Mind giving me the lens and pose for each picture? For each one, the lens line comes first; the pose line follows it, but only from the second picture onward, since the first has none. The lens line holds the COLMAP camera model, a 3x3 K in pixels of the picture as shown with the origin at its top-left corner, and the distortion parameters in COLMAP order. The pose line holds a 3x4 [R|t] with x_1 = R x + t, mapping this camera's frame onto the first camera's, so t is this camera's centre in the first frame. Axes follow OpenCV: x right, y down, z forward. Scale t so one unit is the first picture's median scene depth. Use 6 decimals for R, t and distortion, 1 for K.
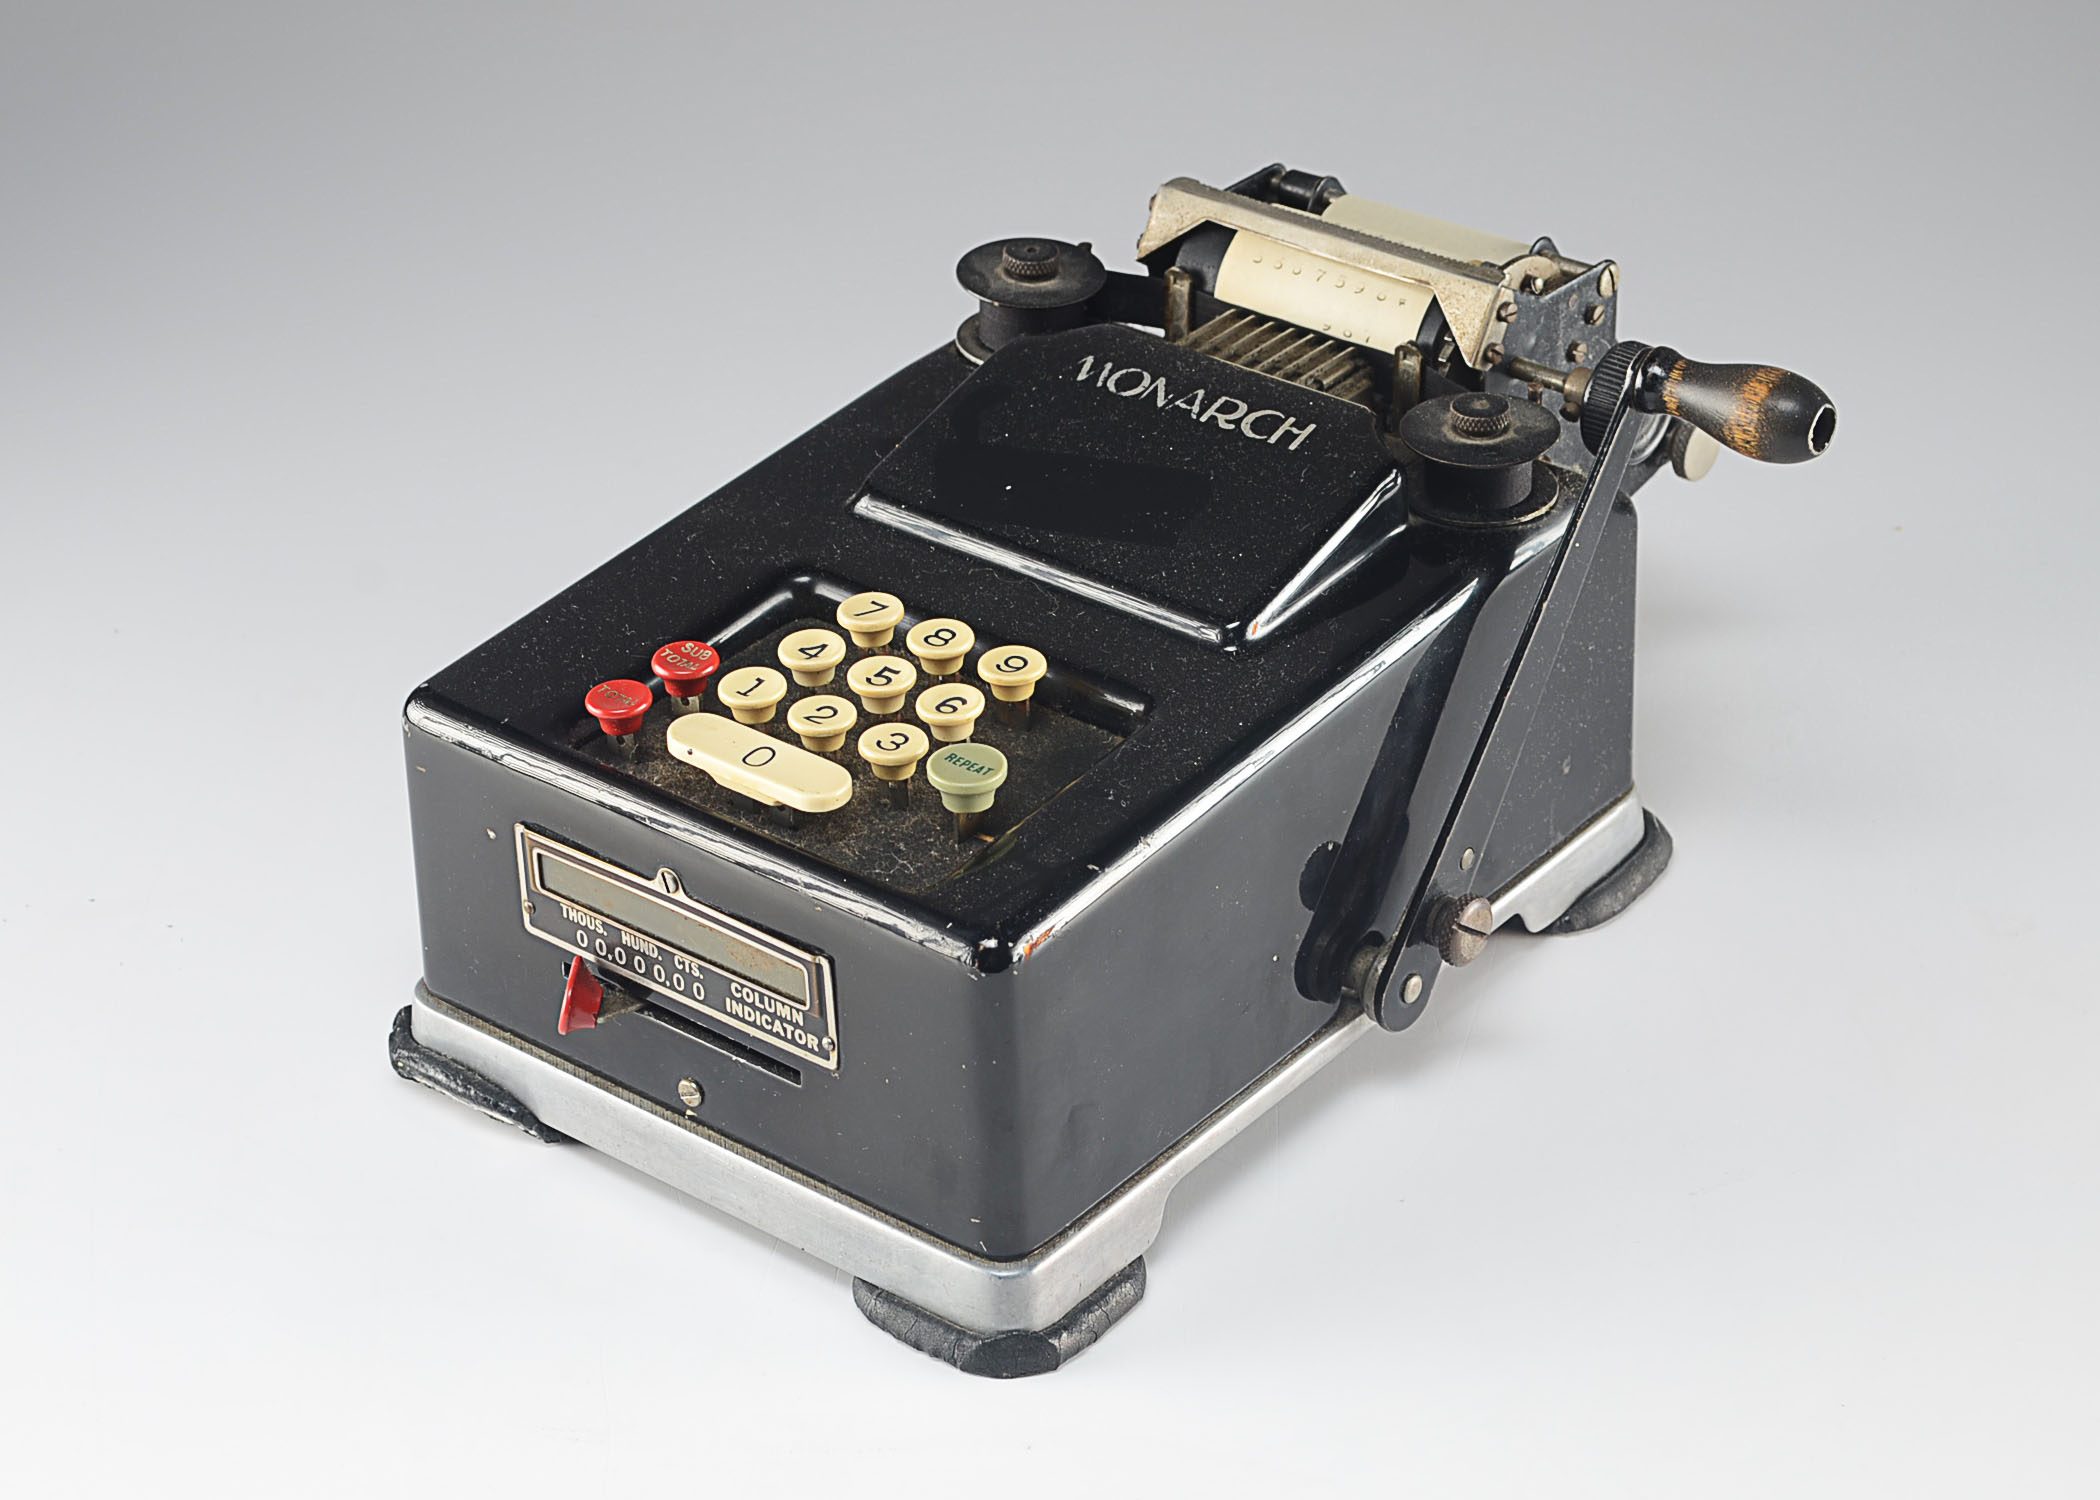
lens RADIAL K [[4422.3, 0, 1050.0], [0, 4422.3, 750.0], [0, 0, 1]] dist [0.152290, 0.028929]
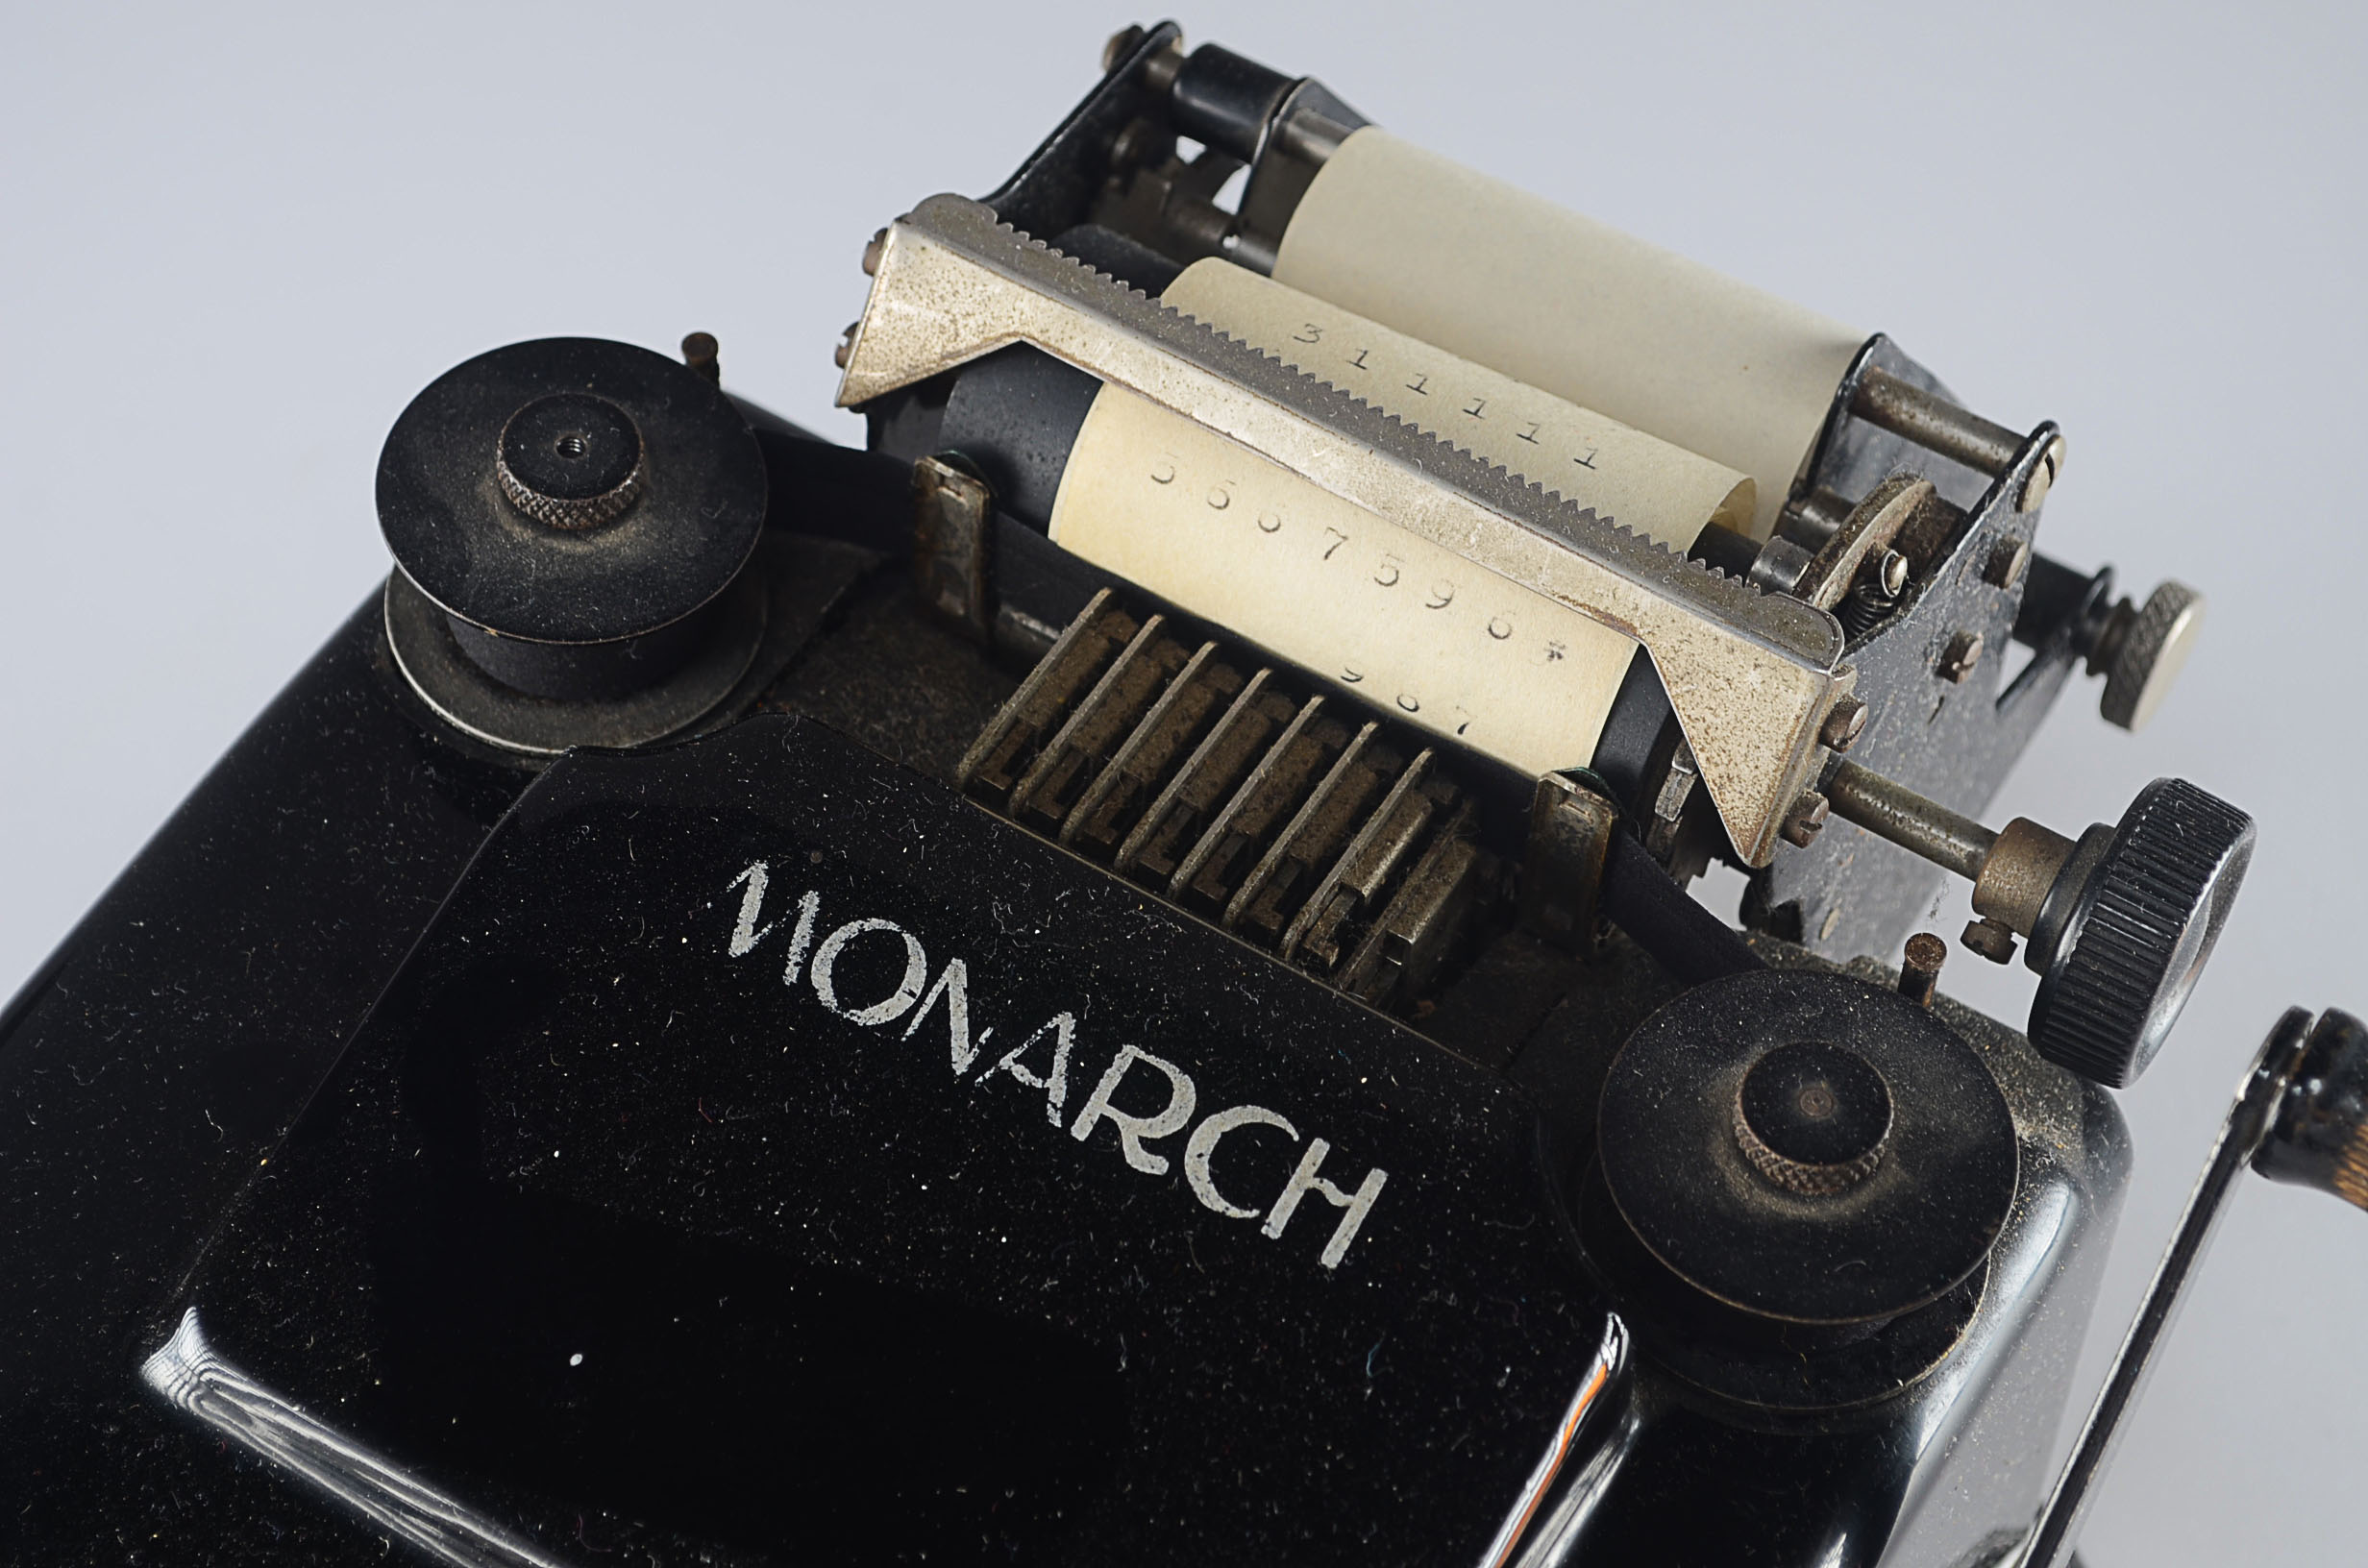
lens RADIAL K [[5380.2, 0, 1184.0], [0, 5380.2, 784.0], [0, 0, 1]] dist [0.005115, -0.004065]
pose [[0.991047, -0.064195, 0.117071, -0.008345], [0.017828, 0.932601, 0.360468, -0.262605], [-0.132321, -0.355154, 0.925395, 0.573369]]
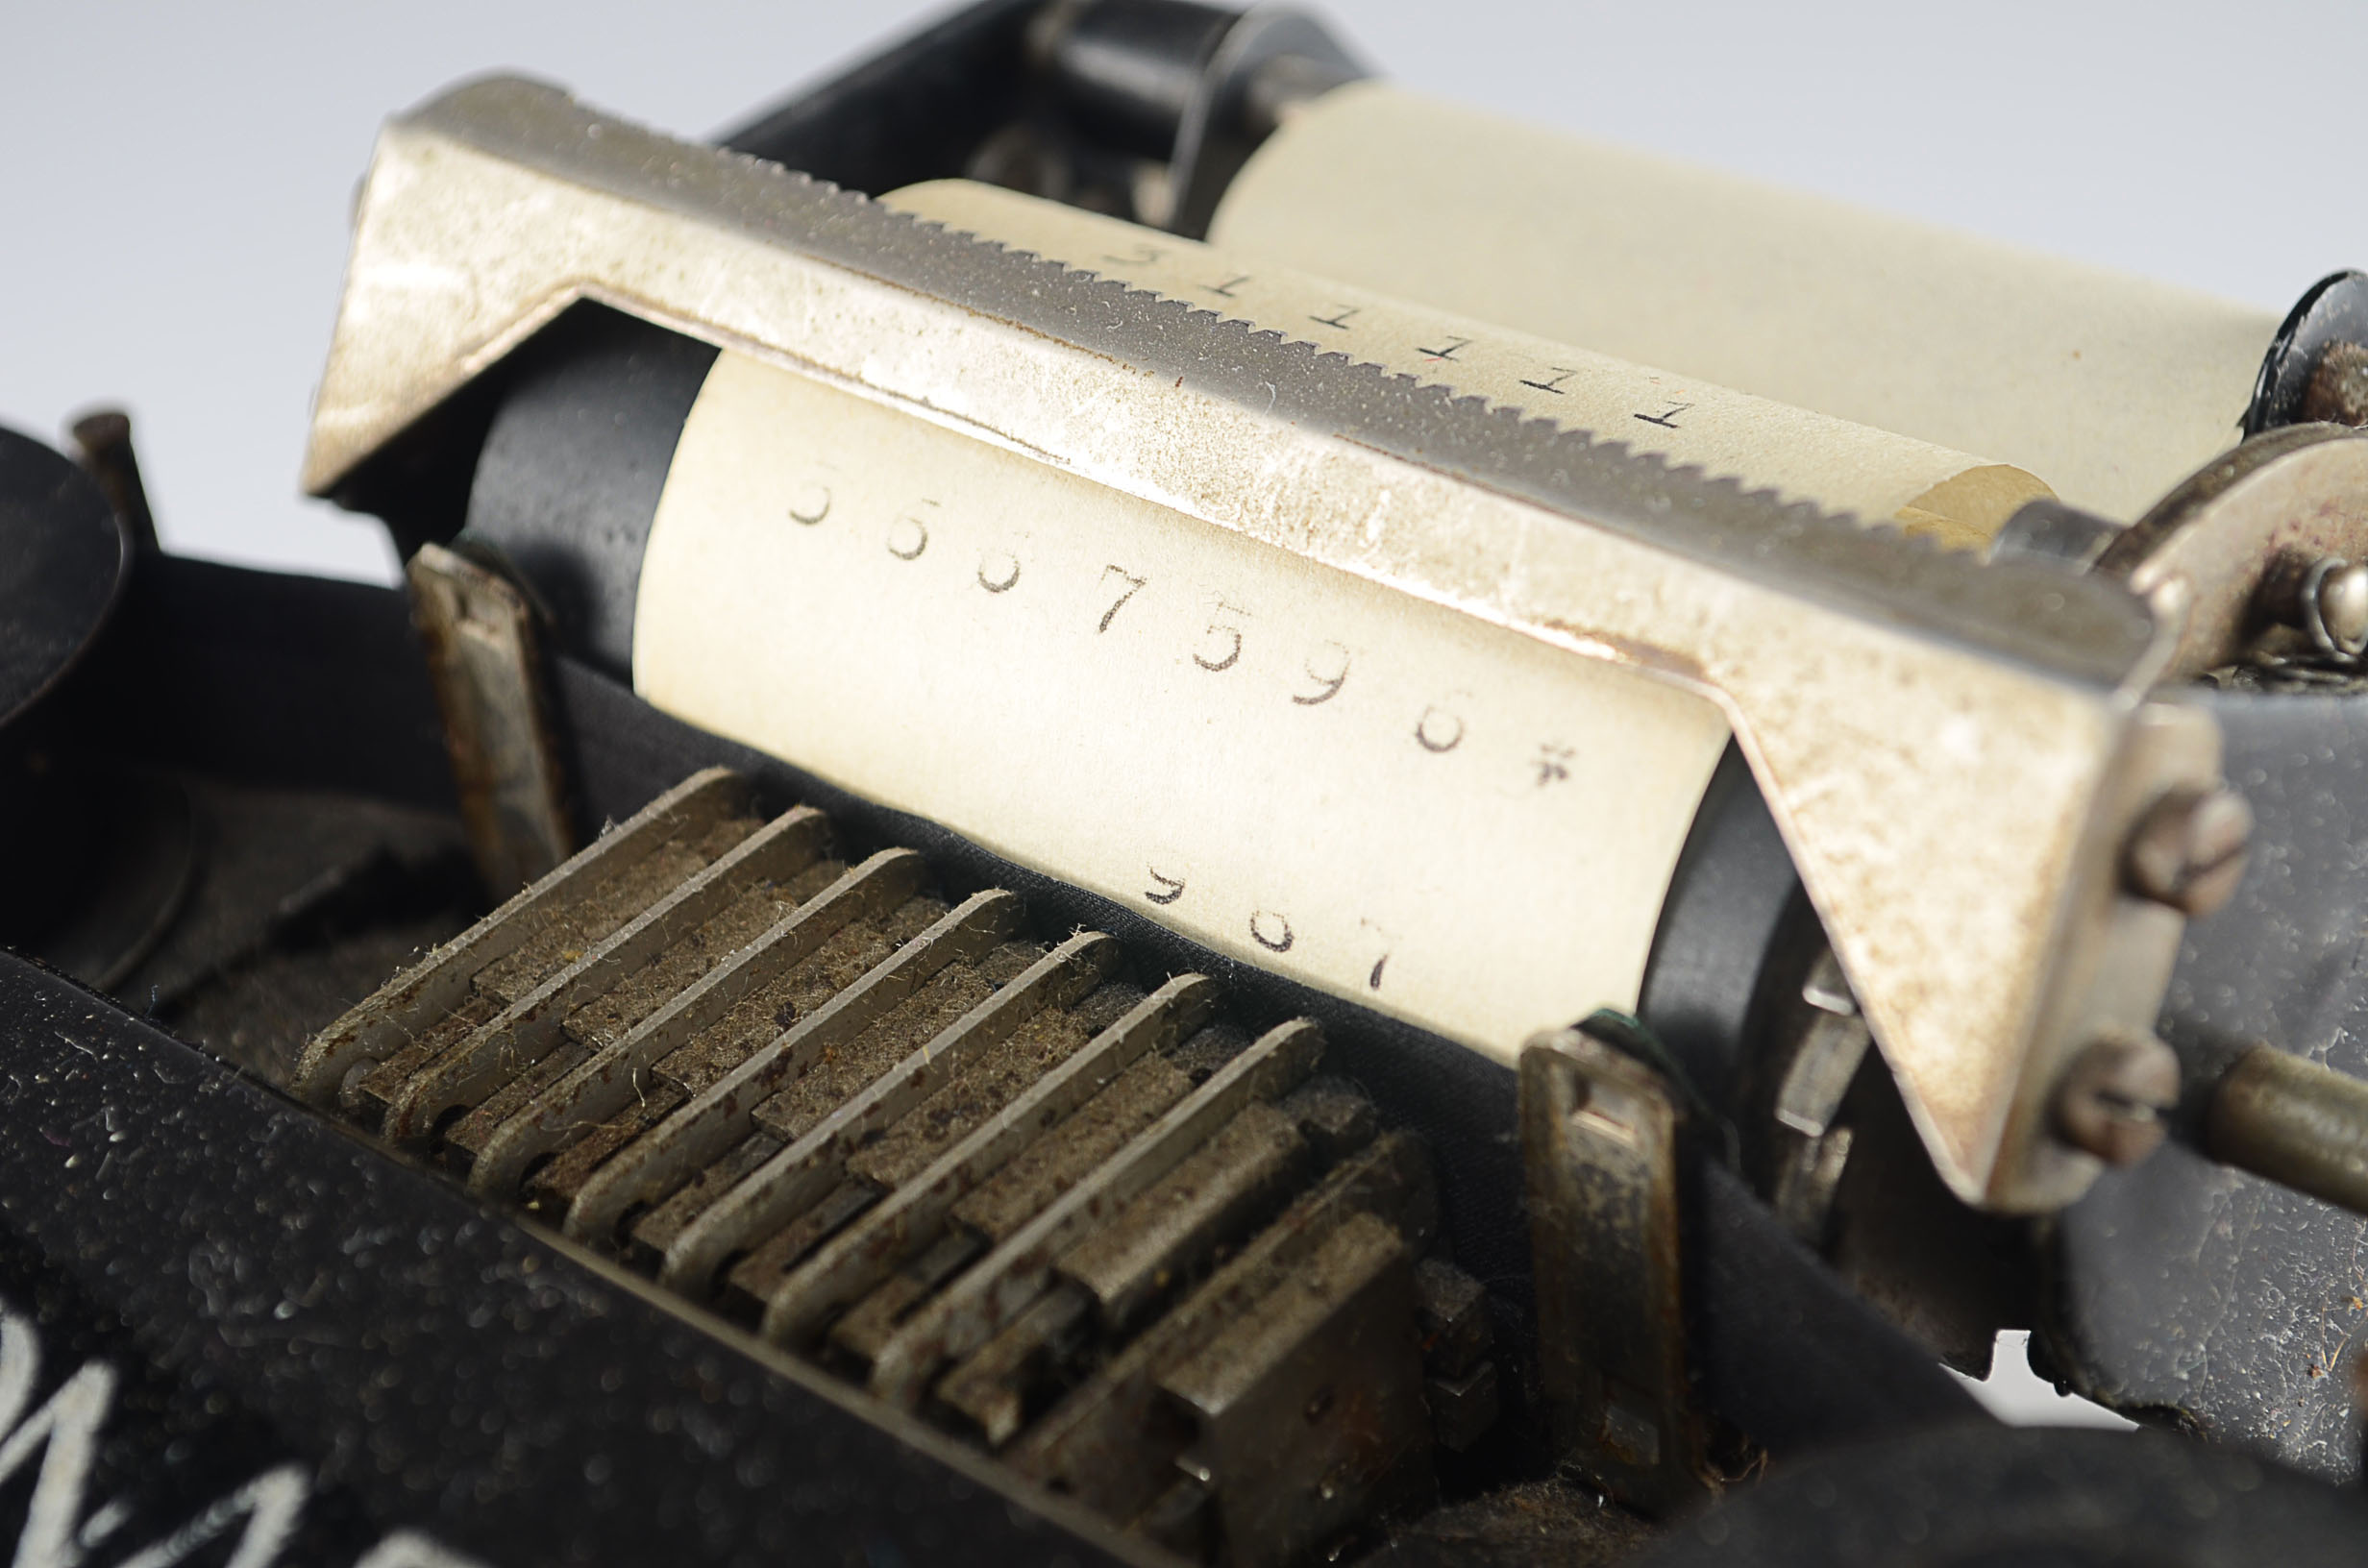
lens RADIAL K [[4788.5, 0, 1184.0], [0, 4788.5, 784.0], [0, 0, 1]] dist [0.044056, 0.093430]
pose [[0.994916, -0.052997, -0.085639, 0.081935], [0.057678, 0.996920, 0.053136, -0.112208], [0.082559, -0.057805, 0.994908, 0.822889]]
